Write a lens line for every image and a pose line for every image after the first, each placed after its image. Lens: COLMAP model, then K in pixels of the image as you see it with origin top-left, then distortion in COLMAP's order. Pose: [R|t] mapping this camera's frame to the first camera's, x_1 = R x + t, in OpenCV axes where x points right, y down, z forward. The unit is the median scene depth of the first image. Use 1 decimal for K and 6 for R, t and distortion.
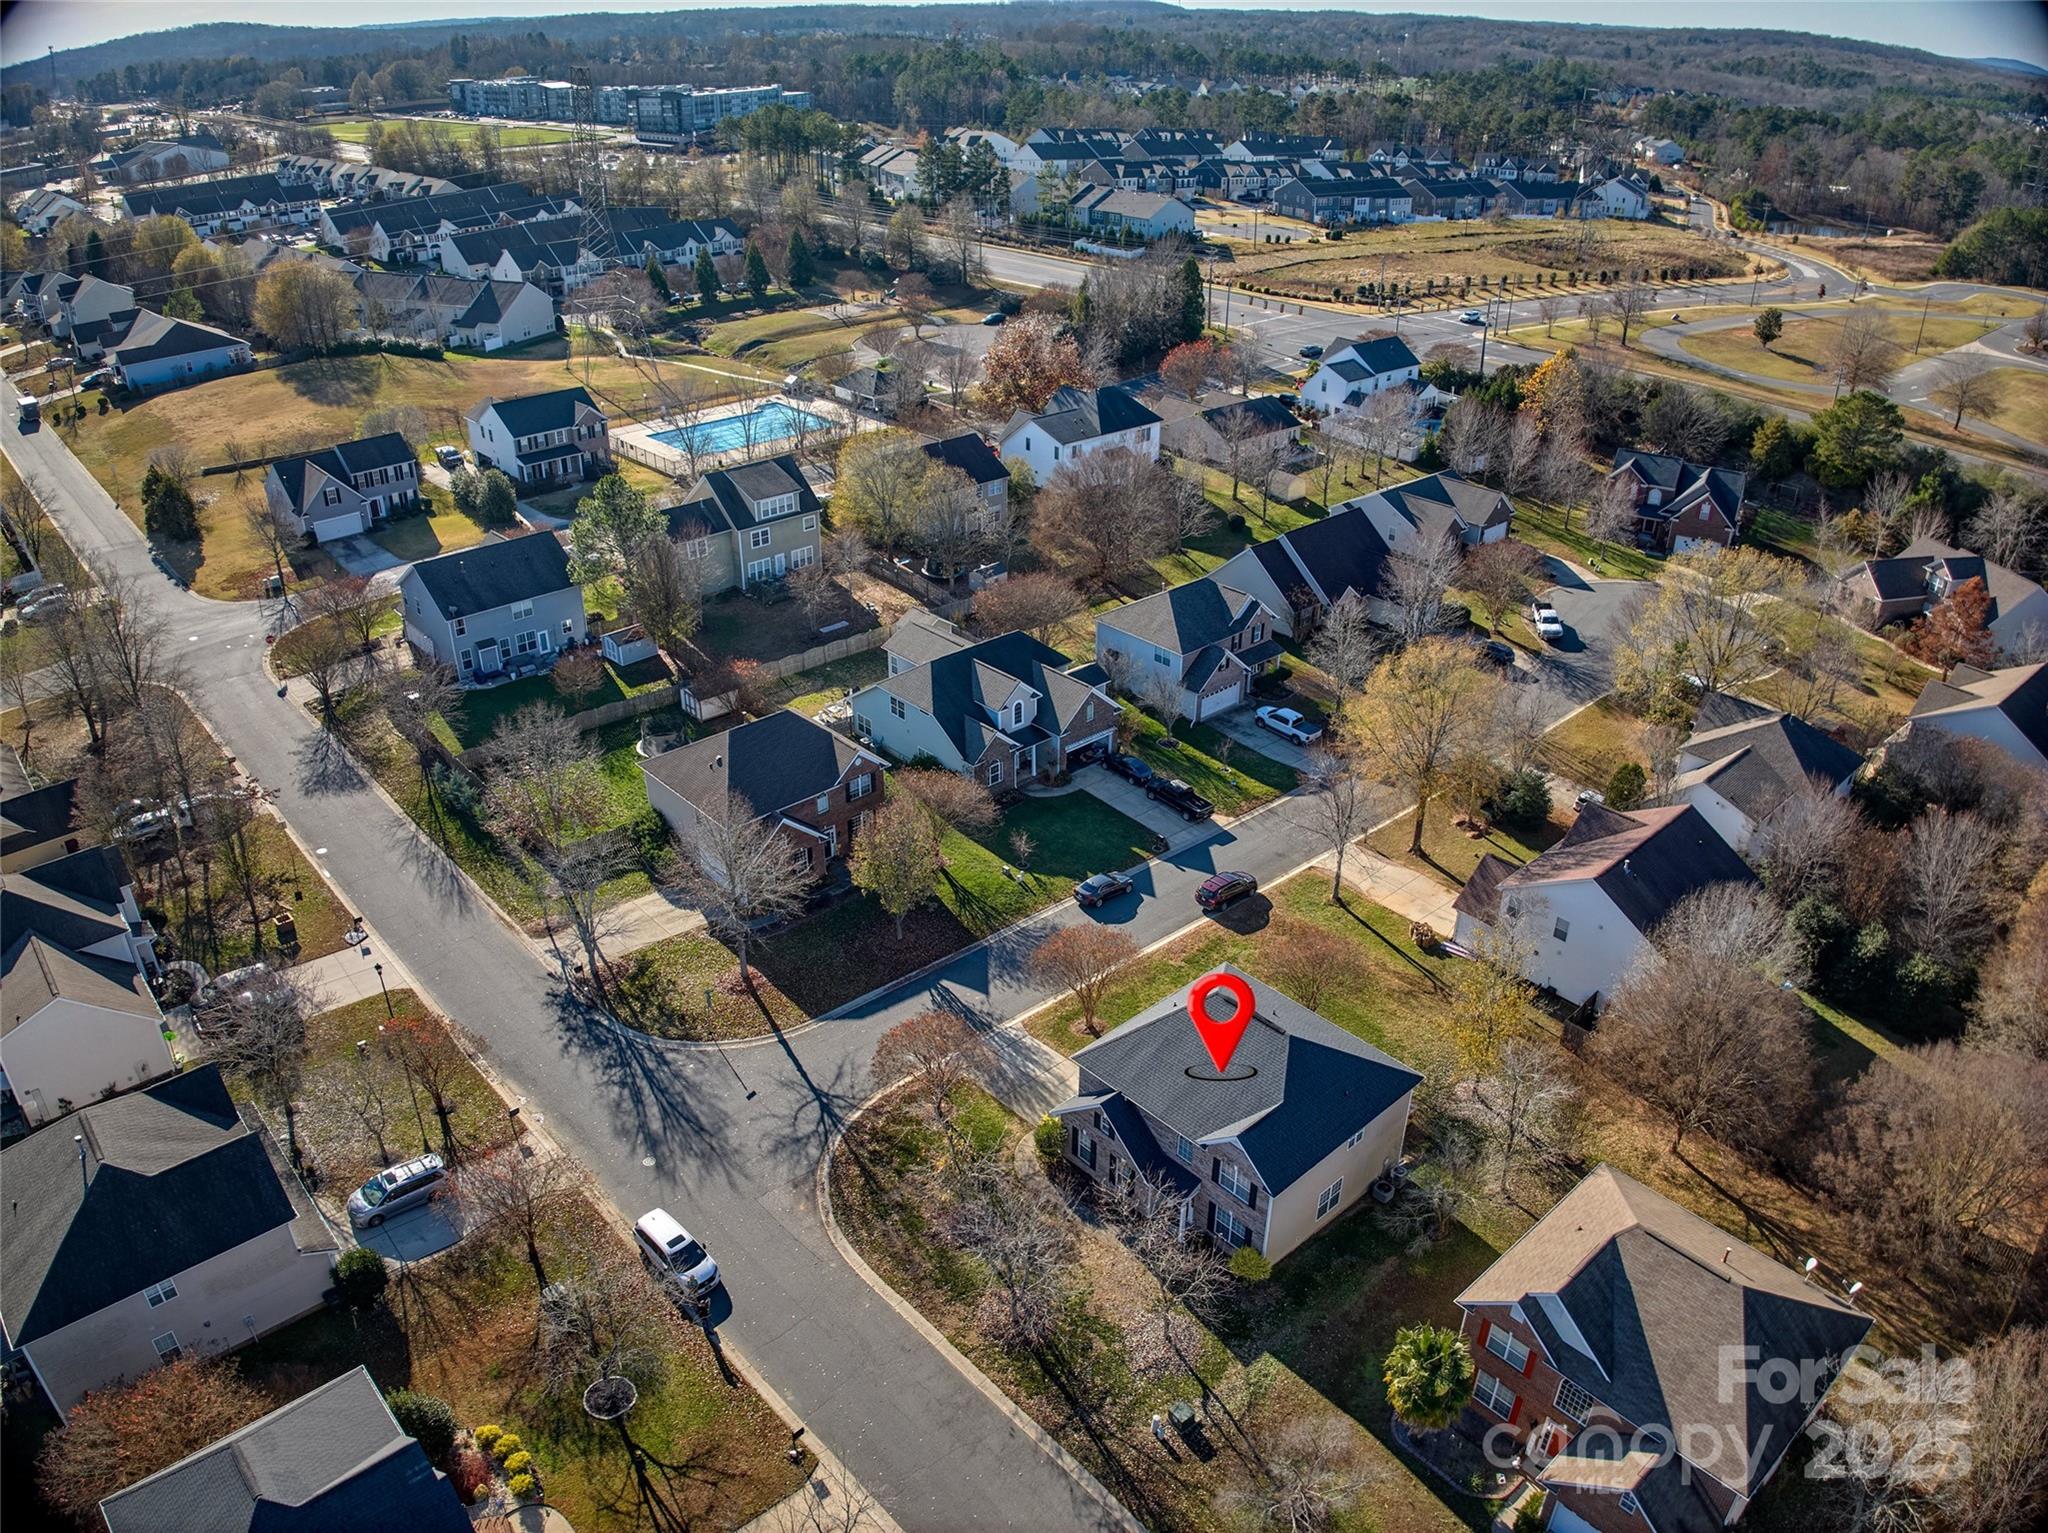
lens RADIAL K [[1442.7, 0, 1041.8], [0, 1442.7, 764.8], [0, 0, 1]] dist [-0.102273, -0.016715]
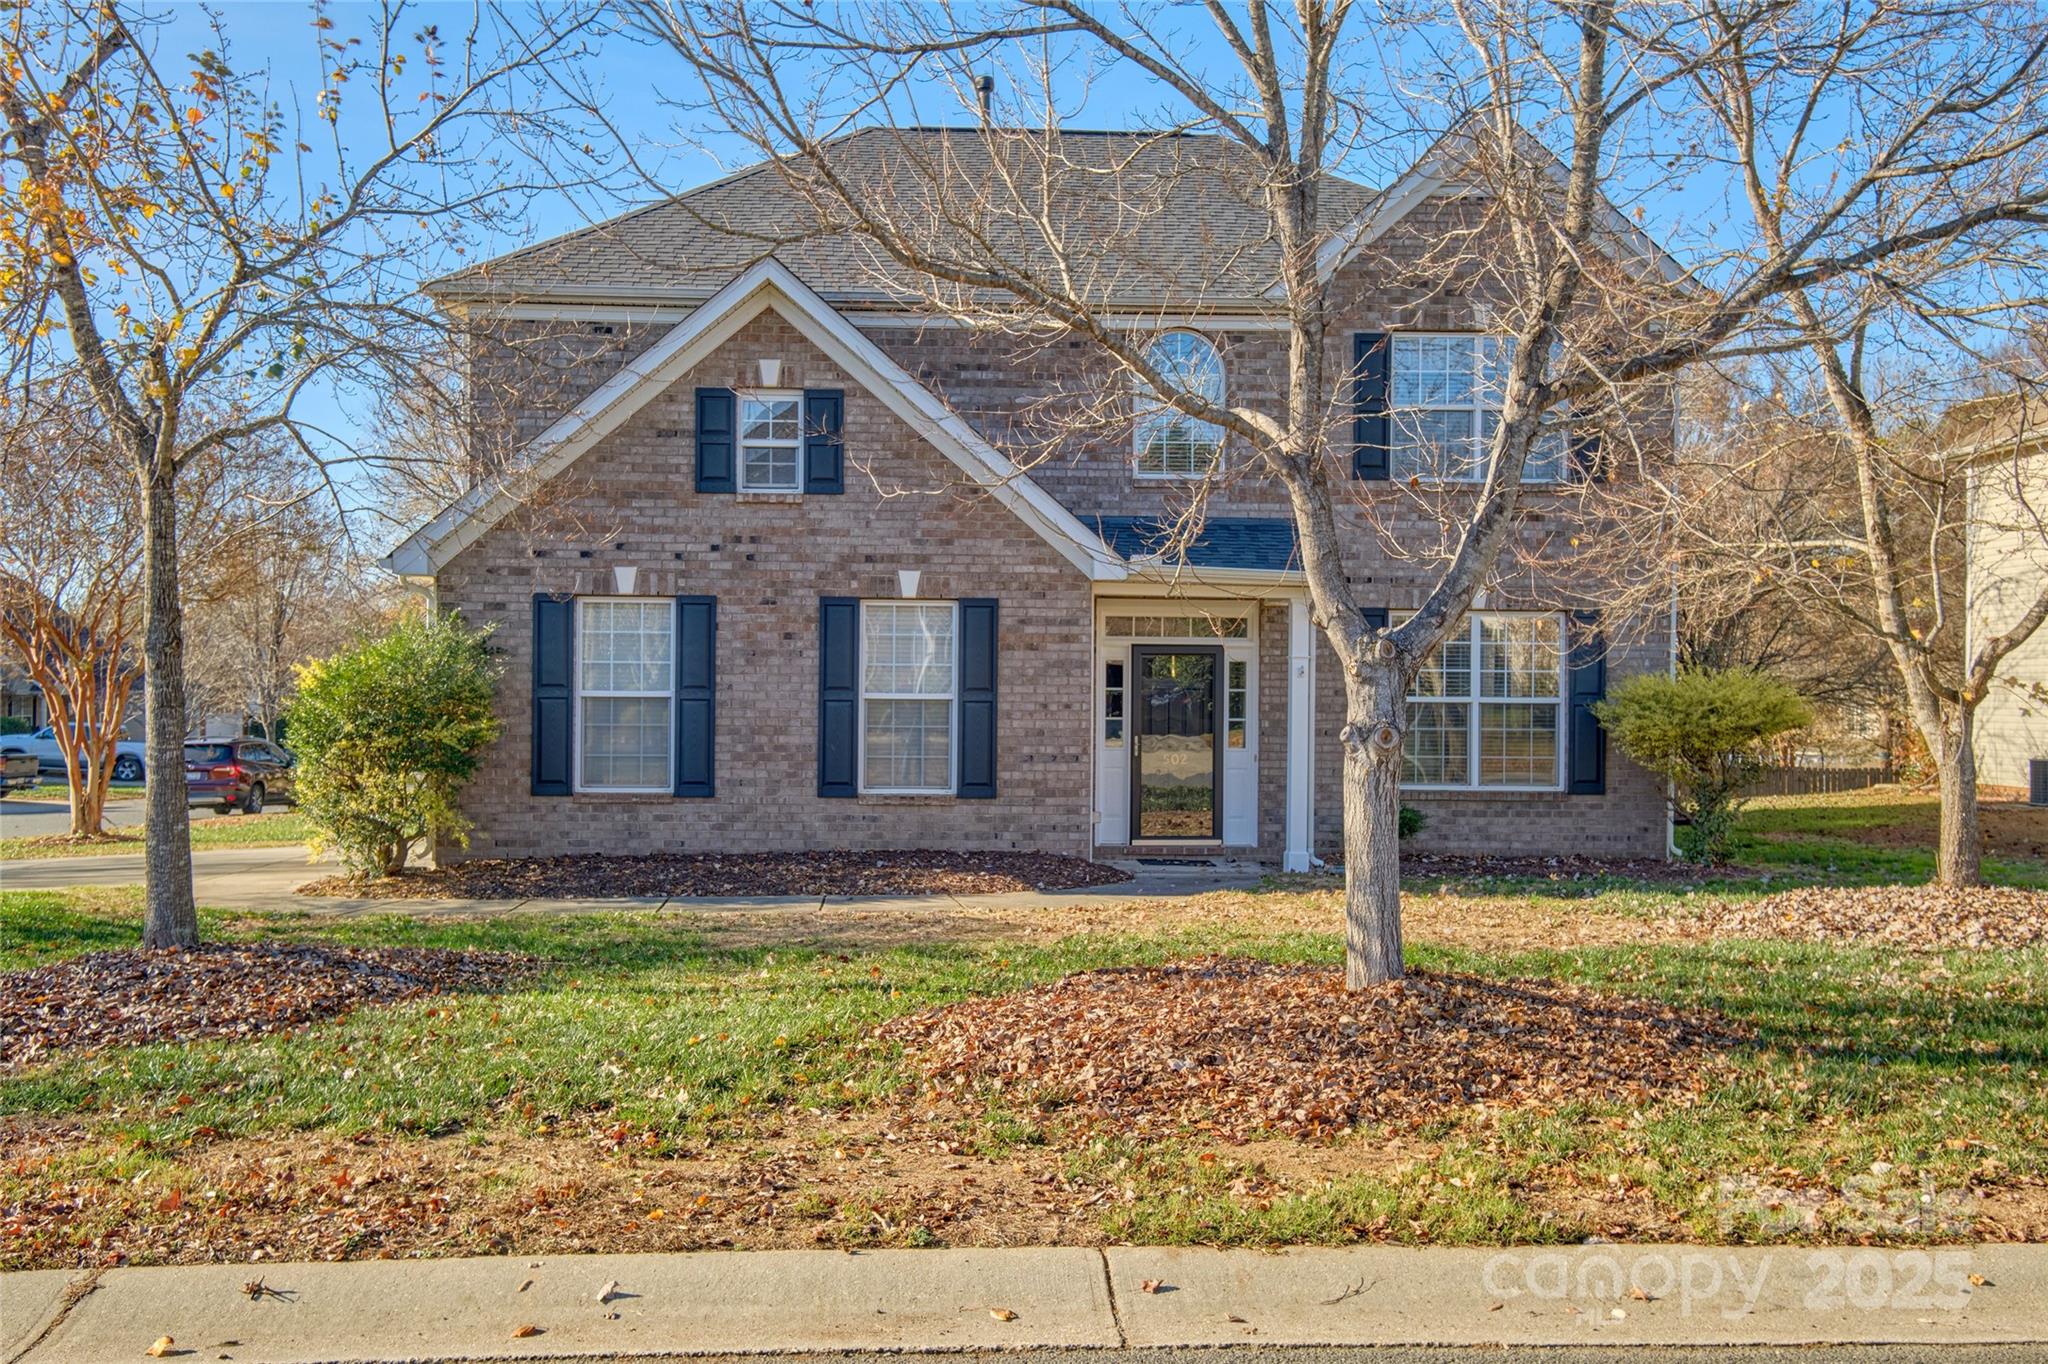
lens RADIAL K [[1821.2, 0, 1000.6], [0, 1821.2, 681.0], [0, 0, 1]] dist [0.065117, 0.009030]
pose [[0.643319, -0.001571, 0.765597, -0.080097], [0.361619, 0.882040, -0.302053, 0.233833], [-0.674813, 0.471171, 0.568001, 0.544401]]
